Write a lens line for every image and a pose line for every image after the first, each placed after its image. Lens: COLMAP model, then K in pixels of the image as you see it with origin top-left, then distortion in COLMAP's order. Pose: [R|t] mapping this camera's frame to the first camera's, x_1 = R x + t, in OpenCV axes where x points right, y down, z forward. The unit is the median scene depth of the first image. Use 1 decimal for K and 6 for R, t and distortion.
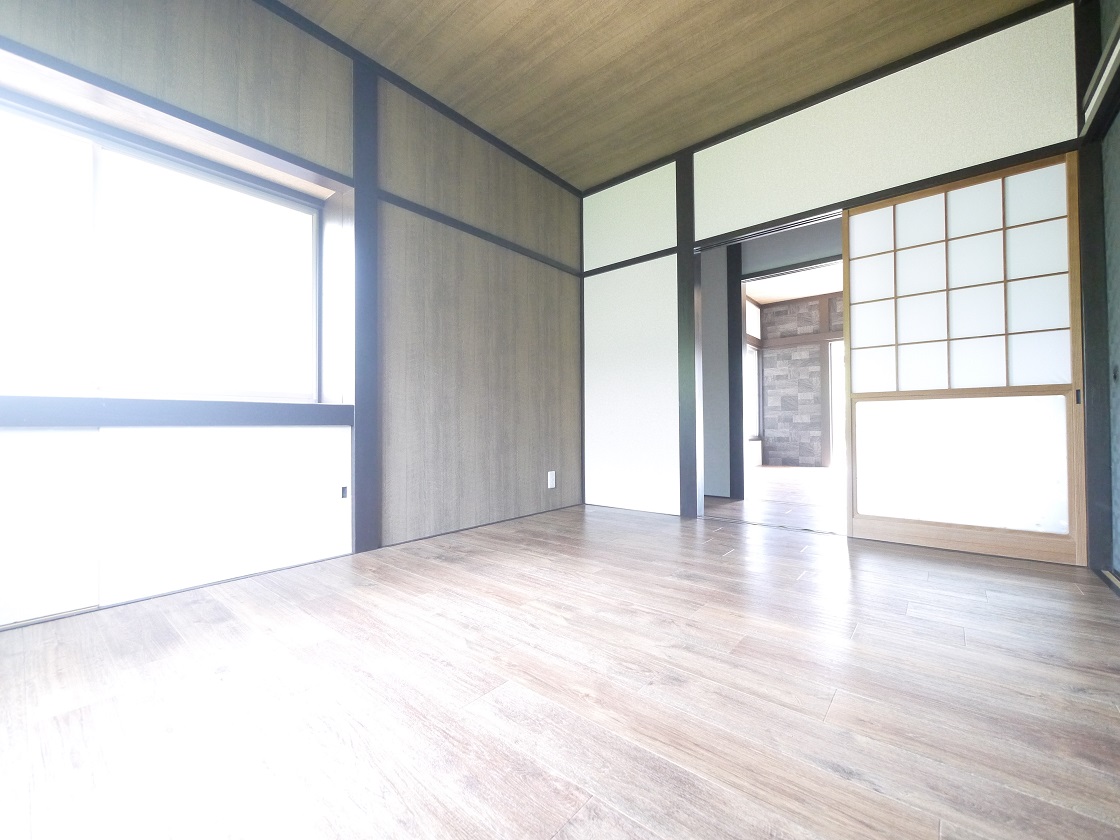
lens RADIAL K [[461.4, 0, 556.5], [0, 461.4, 419.2], [0, 0, 1]] dist [-0.009446, 0.001199]
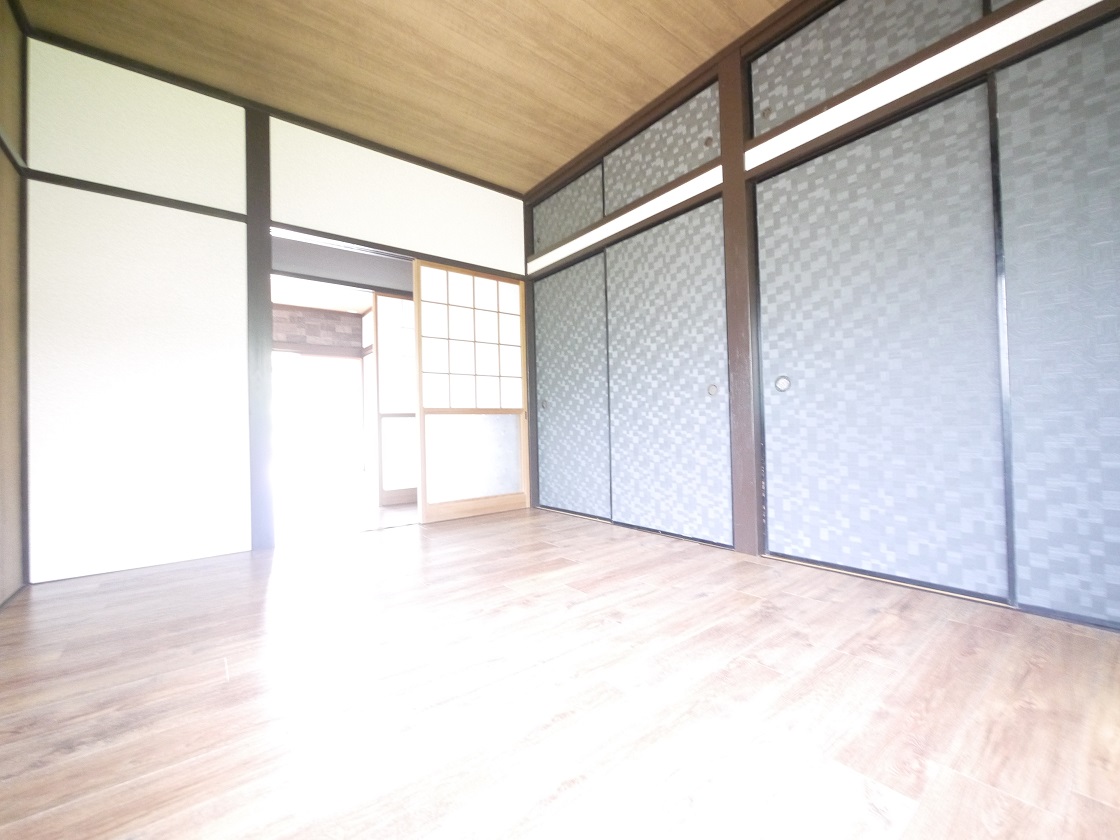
lens RADIAL K [[461.4, 0, 556.5], [0, 461.4, 419.2], [0, 0, 1]] dist [-0.009446, 0.001199]
pose [[0.206868, 0.015103, 0.978252, -0.821903], [0.009112, 0.999808, -0.017362, -0.000427], [-0.978326, 0.012506, 0.206691, 0.630419]]
